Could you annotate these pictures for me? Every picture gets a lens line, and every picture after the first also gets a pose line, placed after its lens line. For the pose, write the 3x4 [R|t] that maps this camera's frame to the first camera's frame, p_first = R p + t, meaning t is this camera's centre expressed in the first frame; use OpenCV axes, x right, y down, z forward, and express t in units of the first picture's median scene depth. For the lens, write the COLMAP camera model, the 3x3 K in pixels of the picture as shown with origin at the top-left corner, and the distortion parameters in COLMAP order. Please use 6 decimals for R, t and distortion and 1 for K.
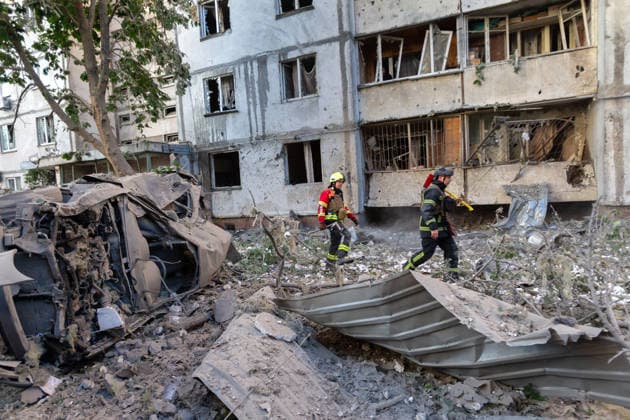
lens RADIAL K [[362.4, 0, 315.0], [0, 362.4, 210.0], [0, 0, 1]] dist [-0.030905, 0.023888]
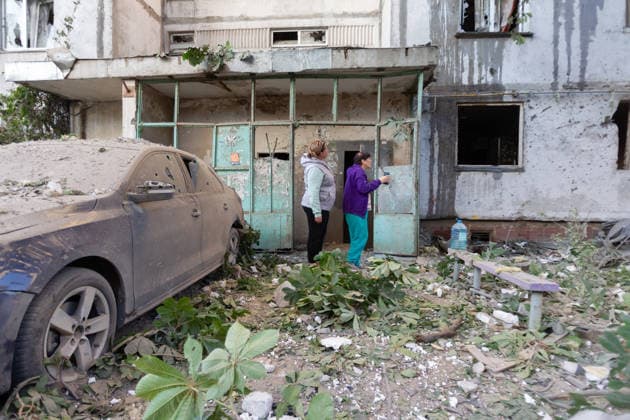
lens RADIAL K [[362.4, 0, 315.0], [0, 362.4, 210.0], [0, 0, 1]] dist [-0.030905, 0.023888]
pose [[0.943423, 0.058808, 0.326334, -0.858787], [-0.047092, 0.997934, -0.043693, 0.055023], [-0.328230, 0.025853, 0.944244, 0.700643]]
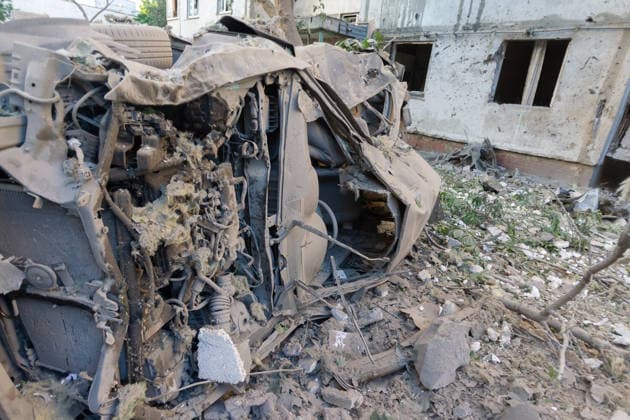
lens RADIAL K [[362.4, 0, 315.0], [0, 362.4, 210.0], [0, 0, 1]] dist [-0.030905, 0.023888]
pose [[0.903414, 0.276079, -0.328060, -0.114441], [-0.185360, 0.941401, 0.281790, -0.004789], [0.386632, -0.193764, 0.901649, 0.209606]]
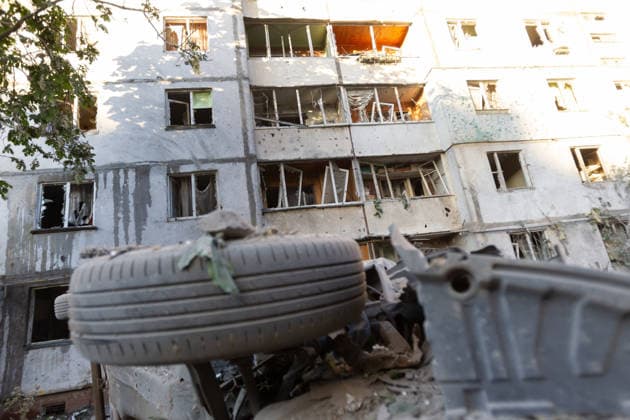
lens RADIAL K [[362.4, 0, 315.0], [0, 362.4, 210.0], [0, 0, 1]] dist [-0.030905, 0.023888]
pose [[0.839886, 0.098536, 0.533744, -0.283107], [0.116175, 0.927955, -0.354123, 0.000706], [-0.530185, 0.359430, 0.767929, 0.236107]]
